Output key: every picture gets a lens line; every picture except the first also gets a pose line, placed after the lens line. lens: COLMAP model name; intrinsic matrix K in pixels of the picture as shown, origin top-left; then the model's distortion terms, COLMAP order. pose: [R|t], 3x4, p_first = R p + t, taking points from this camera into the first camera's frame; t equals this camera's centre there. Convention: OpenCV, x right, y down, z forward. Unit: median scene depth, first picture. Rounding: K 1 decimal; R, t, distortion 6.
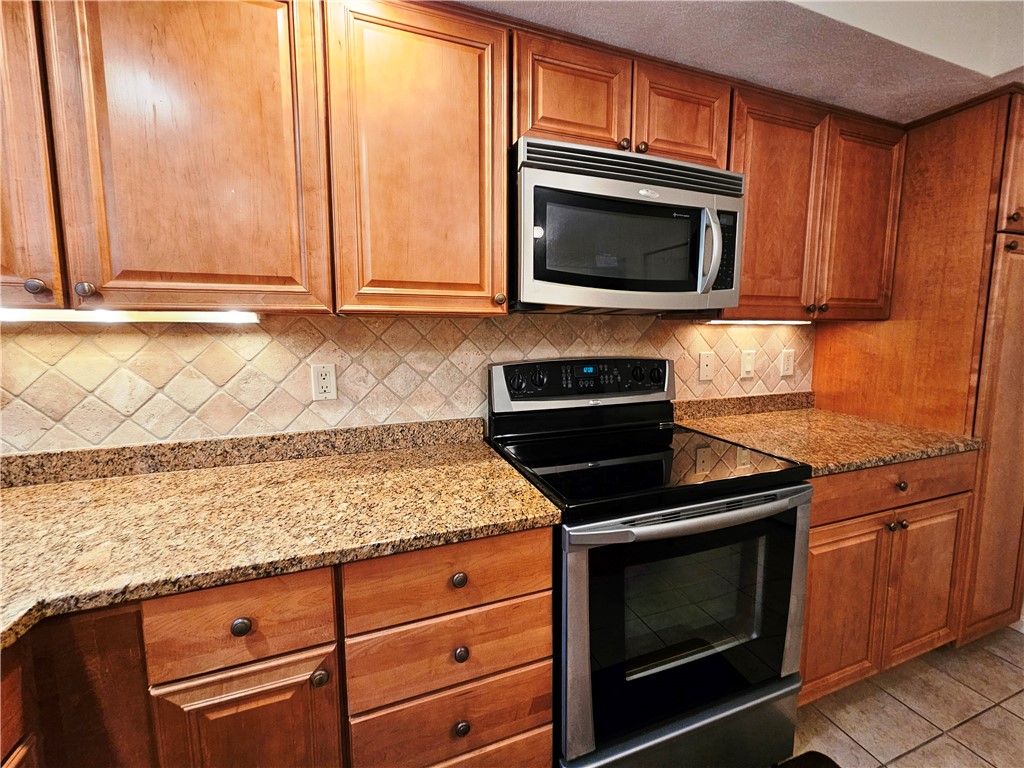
lens RADIAL K [[419.0, 0, 519.2], [0, 419.0, 369.9], [0, 0, 1]] dist [0.002014, -0.000394]
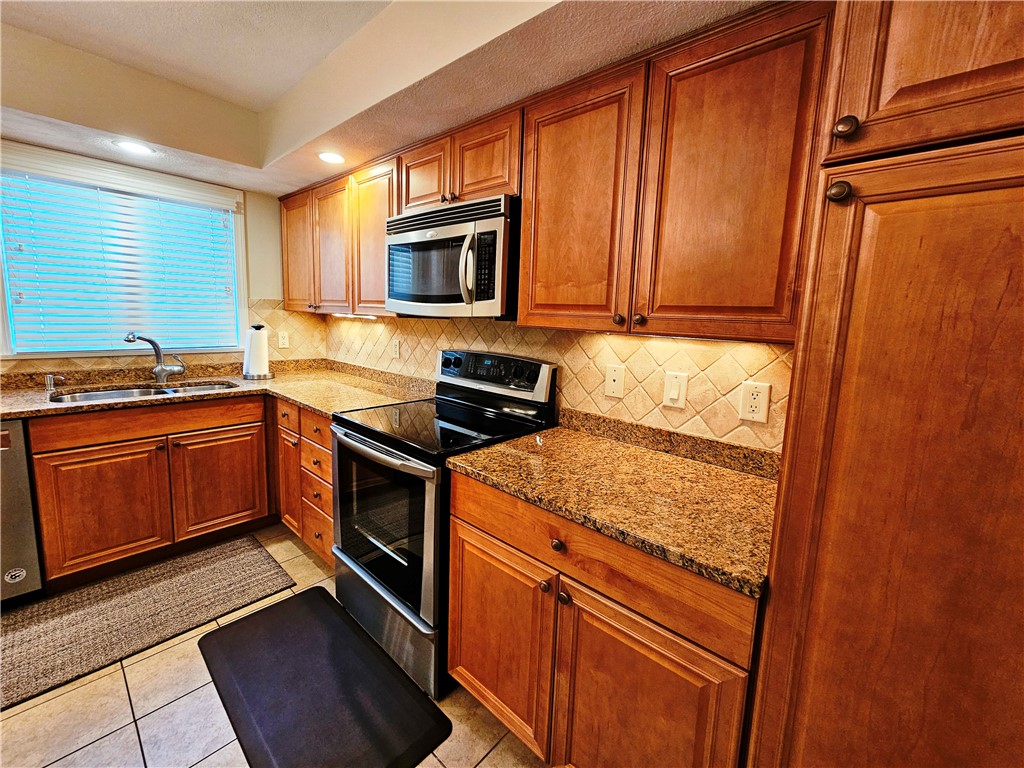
lens RADIAL K [[419.0, 0, 511.0], [0, 419.0, 371.7], [0, 0, 1]] dist [0.002014, -0.000394]
pose [[0.464481, 0.135978, -0.875082, 1.729447], [-0.129369, 0.987960, 0.084850, -0.117117], [0.876083, 0.073798, 0.476479, 0.591917]]
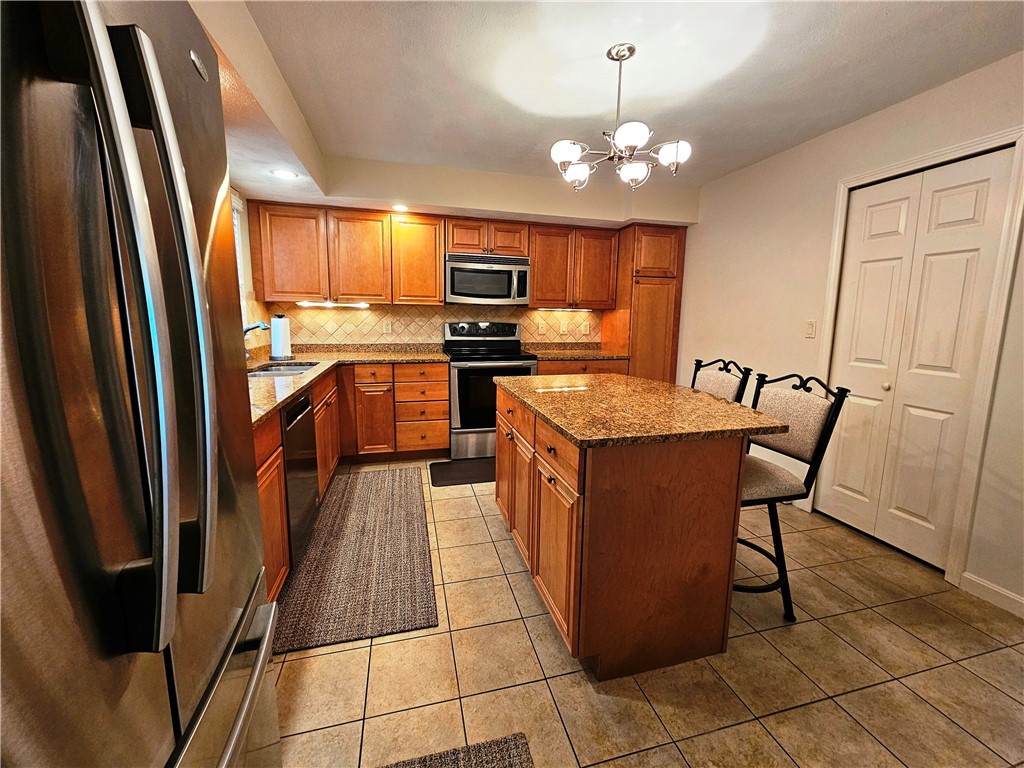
lens RADIAL K [[419.0, 0, 513.2], [0, 419.0, 372.9], [0, 0, 1]] dist [0.002014, -0.000394]
pose [[0.994520, 0.030082, -0.100125, 0.816616], [-0.026197, 0.998861, 0.039892, 0.235794], [0.101211, -0.037050, 0.994175, -2.103331]]
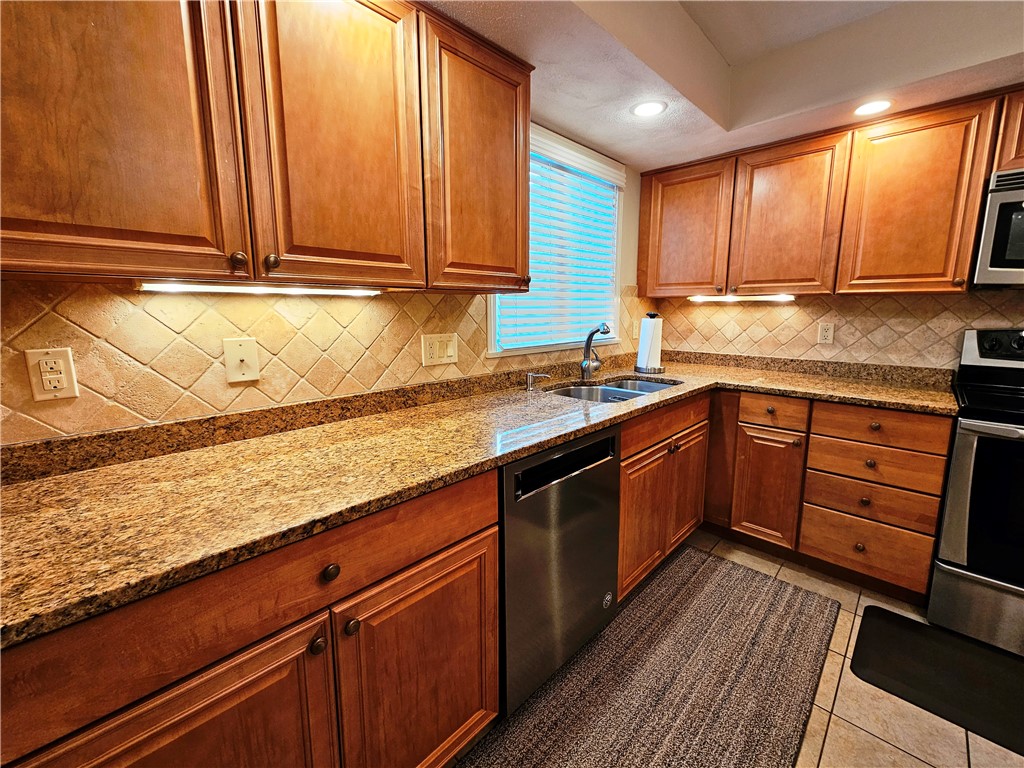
lens RADIAL K [[419.0, 0, 516.7], [0, 419.0, 371.4], [0, 0, 1]] dist [0.002014, -0.000394]
pose [[0.429321, 0.134904, -0.893020, 0.644929], [-0.092644, 0.990144, 0.105038, 0.135734], [0.898388, 0.037638, 0.437587, -1.055541]]
